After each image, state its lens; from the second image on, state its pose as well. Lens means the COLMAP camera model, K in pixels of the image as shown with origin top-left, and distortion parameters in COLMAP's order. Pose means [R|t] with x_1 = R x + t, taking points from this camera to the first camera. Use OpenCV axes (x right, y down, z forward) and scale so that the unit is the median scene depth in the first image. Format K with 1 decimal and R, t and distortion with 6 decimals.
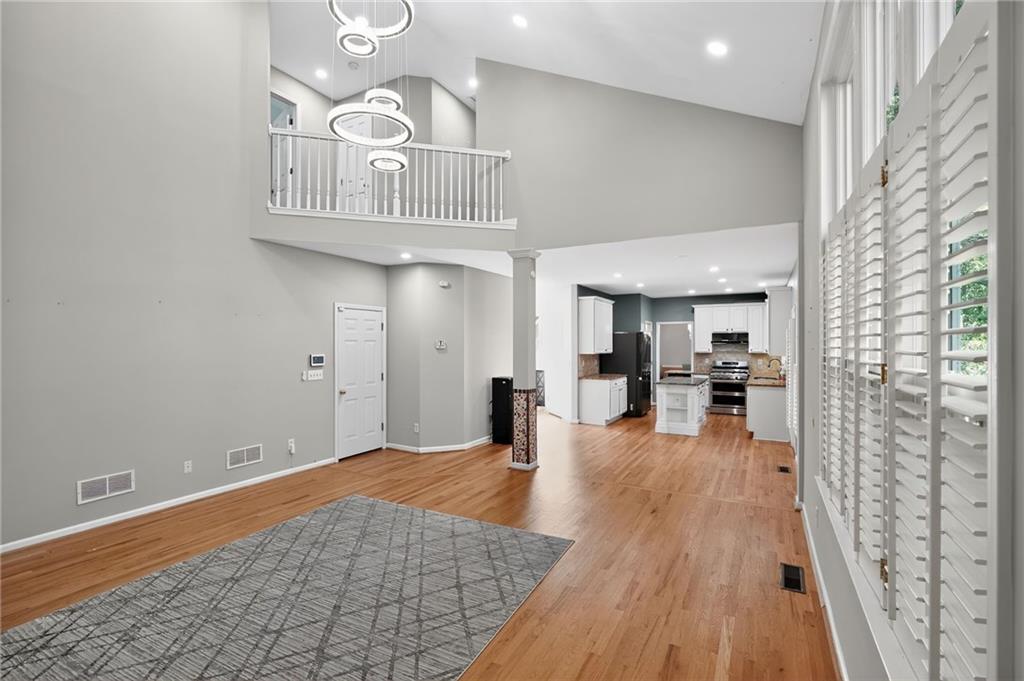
lens RADIAL K [[461.0, 0, 506.5], [0, 461.0, 341.9], [0, 0, 1]] dist [-0.010507, 0.003632]
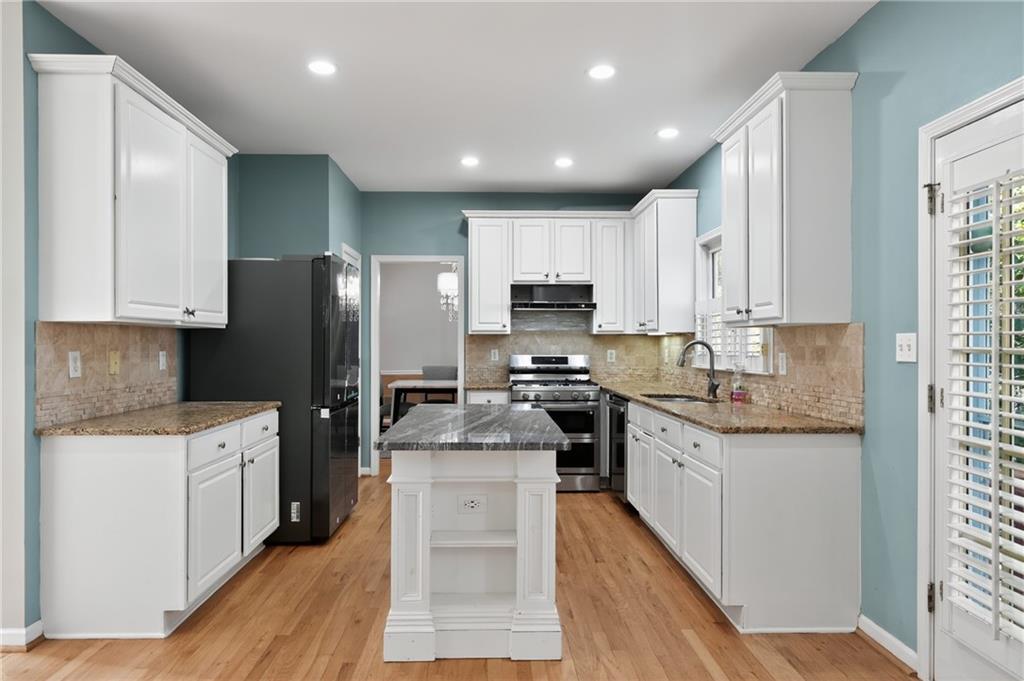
lens RADIAL K [[644.5, 0, 506.5], [0, 644.5, 341.9], [0, 0, 1]] dist [0.001958, -0.002578]
pose [[0.856382, 0.001959, 0.516339, 0.189559], [-0.002952, 0.999995, 0.001103, 0.035102], [-0.516334, -0.002469, 0.856384, 0.629166]]
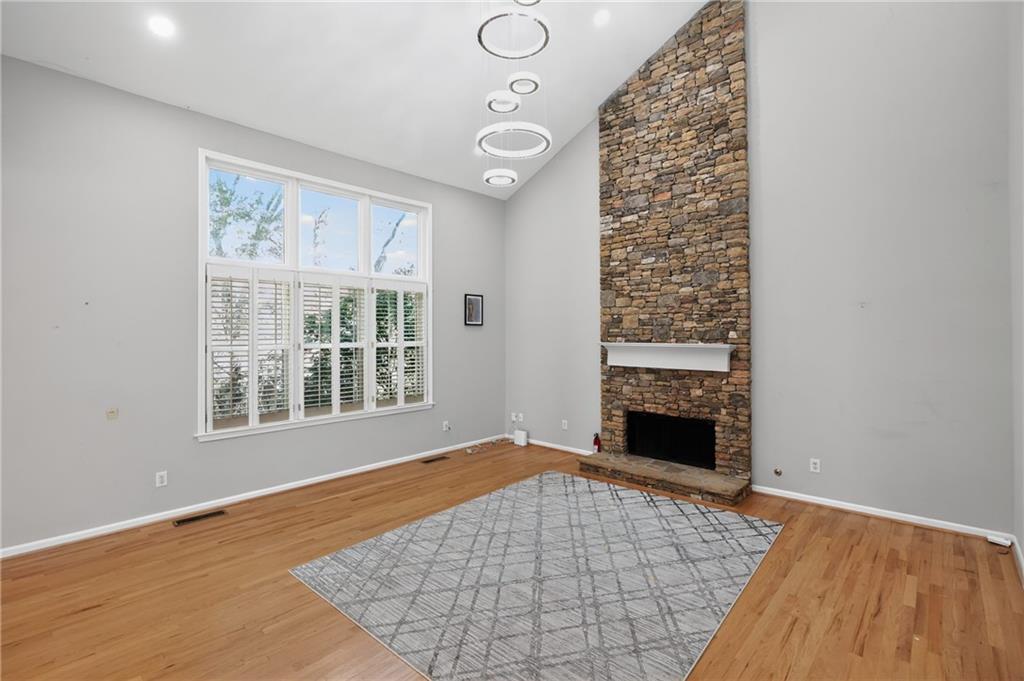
lens RADIAL K [[461.0, 0, 511.5], [0, 461.0, 336.1], [0, 0, 1]] dist [-0.010507, 0.003632]
pose [[-0.972529, 0.001331, 0.232778, -0.184202], [0.001873, 0.999996, 0.002109, -0.000431], [-0.232775, 0.002487, -0.972528, 0.706194]]
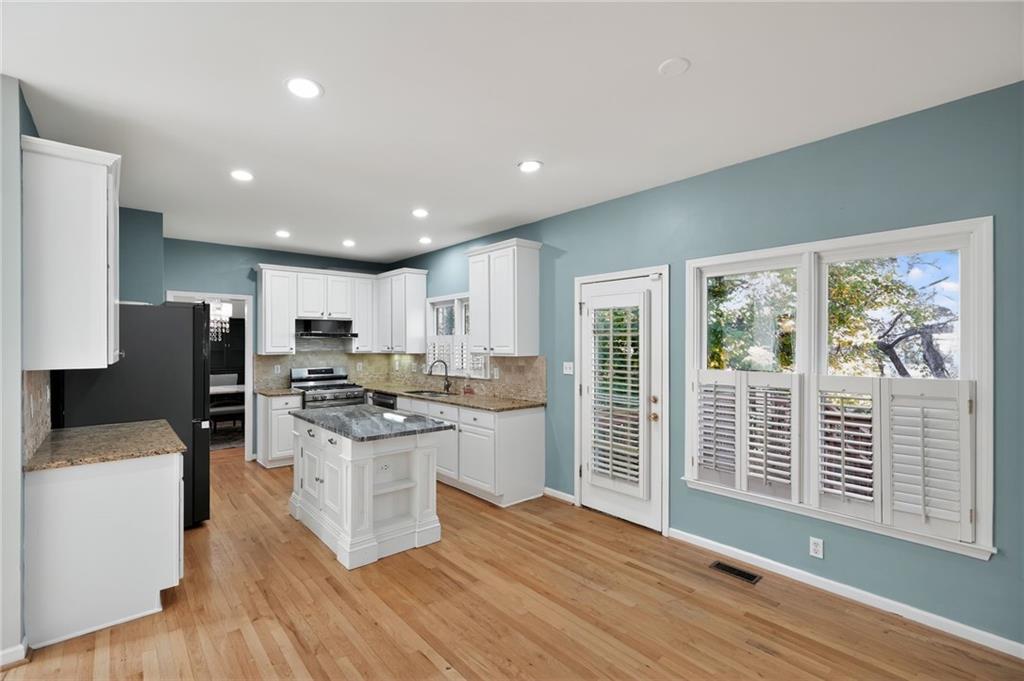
lens RADIAL K [[461.0, 0, 507.2], [0, 461.0, 342.0], [0, 0, 1]] dist [-0.010507, 0.003632]
pose [[0.336755, 0.002229, 0.941590, 0.014845], [-0.002165, 0.999996, -0.001593, 0.010921], [-0.941590, -0.001502, 0.336758, 0.679508]]
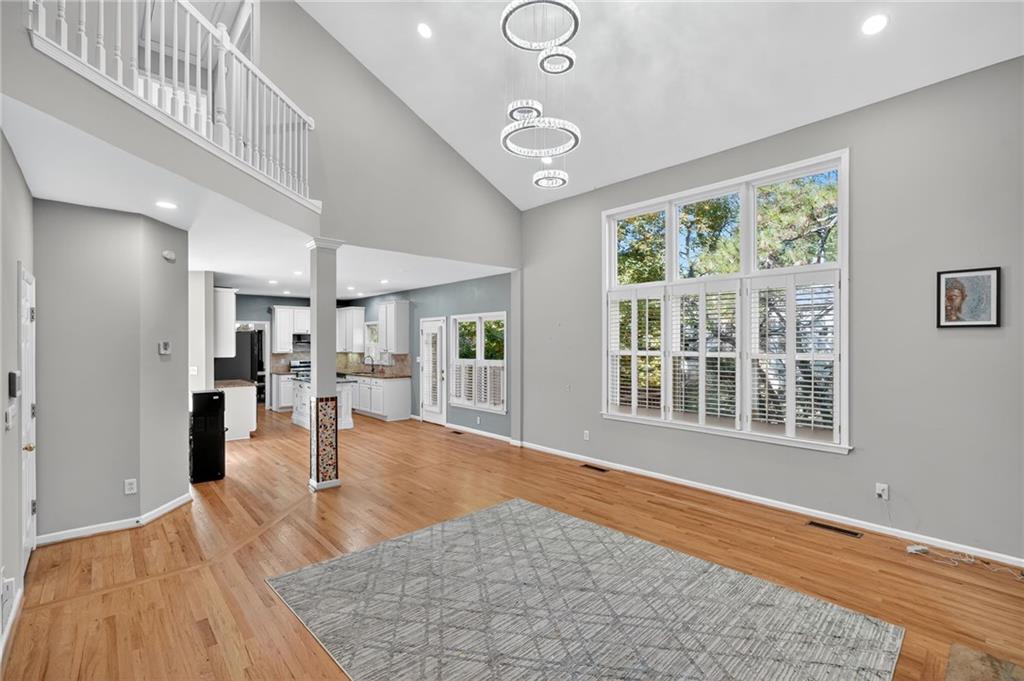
lens RADIAL K [[461.0, 0, 508.3], [0, 461.0, 342.2], [0, 0, 1]] dist [-0.010507, 0.003632]
pose [[0.319460, 0.001271, 0.947599, -0.444878], [-0.003140, 0.999995, -0.000283, -0.002138], [-0.947595, -0.002885, 0.319462, 0.250892]]
